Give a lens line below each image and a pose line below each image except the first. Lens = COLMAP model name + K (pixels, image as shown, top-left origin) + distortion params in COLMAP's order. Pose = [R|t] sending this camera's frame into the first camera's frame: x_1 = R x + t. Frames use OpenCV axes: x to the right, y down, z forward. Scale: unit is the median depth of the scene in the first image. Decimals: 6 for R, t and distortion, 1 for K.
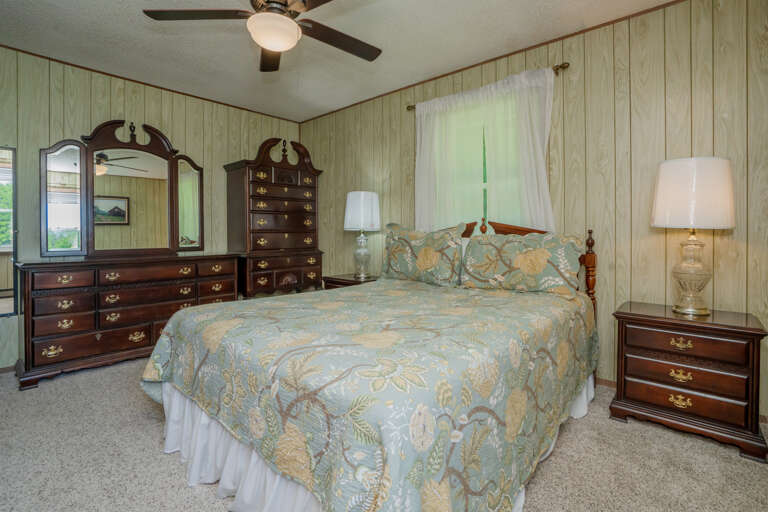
lens RADIAL K [[370.8, 0, 385.3], [0, 370.8, 214.8], [0, 0, 1]] dist [-0.001298, 0.000027]
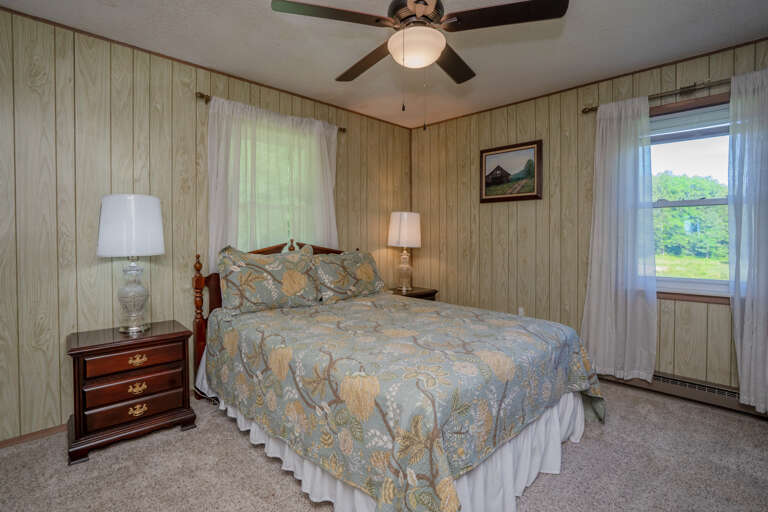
lens RADIAL K [[361.0, 0, 364.6], [0, 361.0, 245.1], [0, 0, 1]] dist [-0.000641, -0.000311]
pose [[0.154254, 0.006963, 0.988007, -0.177214], [-0.006207, 0.999962, -0.006078, 0.006456], [-0.988012, -0.005195, 0.154291, 0.156151]]
